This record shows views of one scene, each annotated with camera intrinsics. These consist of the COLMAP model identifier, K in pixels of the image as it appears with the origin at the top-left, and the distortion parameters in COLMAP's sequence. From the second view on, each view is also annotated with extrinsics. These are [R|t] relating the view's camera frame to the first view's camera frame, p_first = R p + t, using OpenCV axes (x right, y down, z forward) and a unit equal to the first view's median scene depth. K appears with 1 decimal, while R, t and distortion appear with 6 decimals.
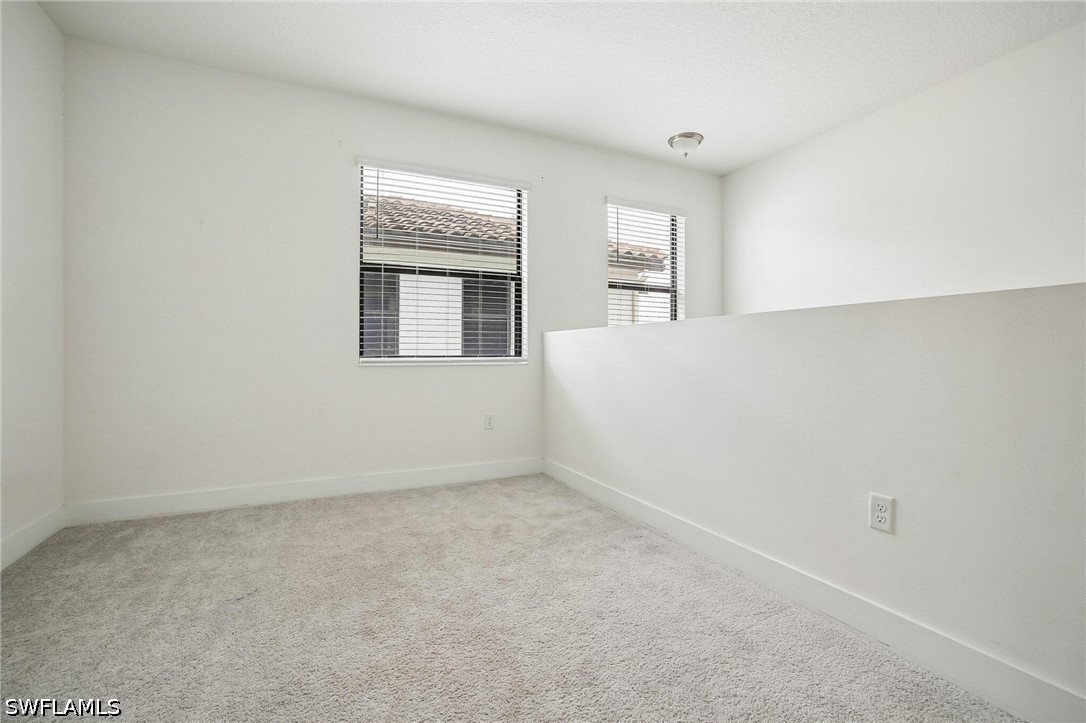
lens RADIAL K [[476.0, 0, 538.9], [0, 476.0, 356.1], [0, 0, 1]] dist [-0.037806, 0.010295]
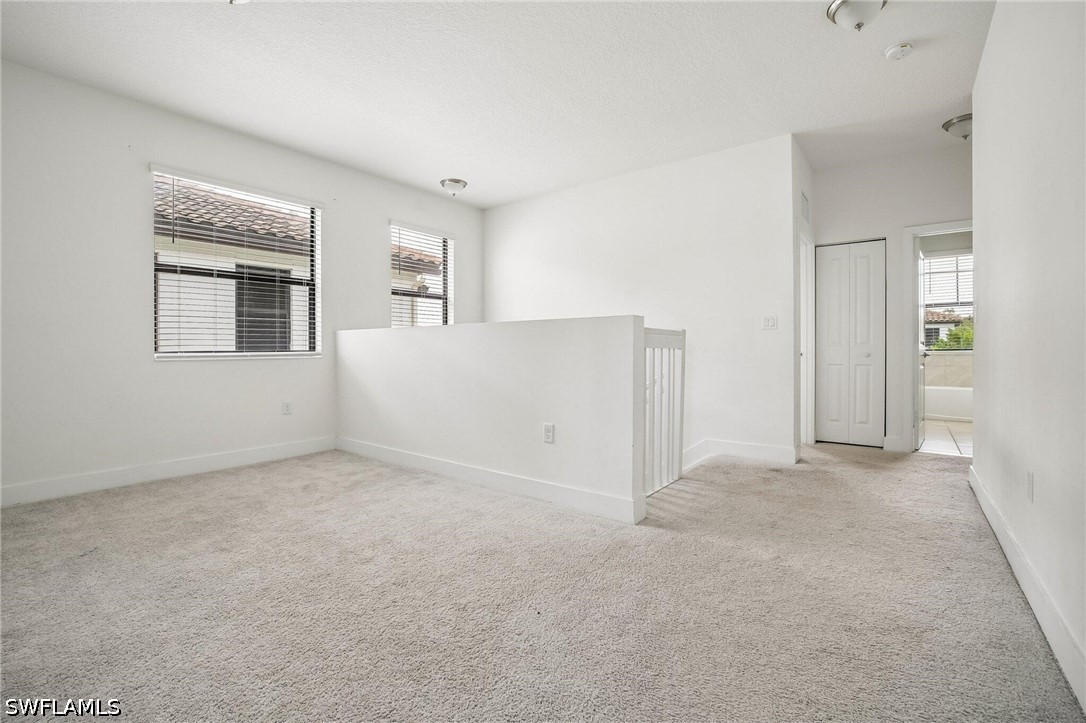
lens RADIAL K [[476.0, 0, 542.0], [0, 476.0, 351.8], [0, 0, 1]] dist [-0.037806, 0.010295]
pose [[0.895641, -0.006214, 0.444734, -0.061532], [0.005415, 0.999981, 0.003067, 0.001653], [-0.444745, -0.000338, 0.895657, -0.318460]]
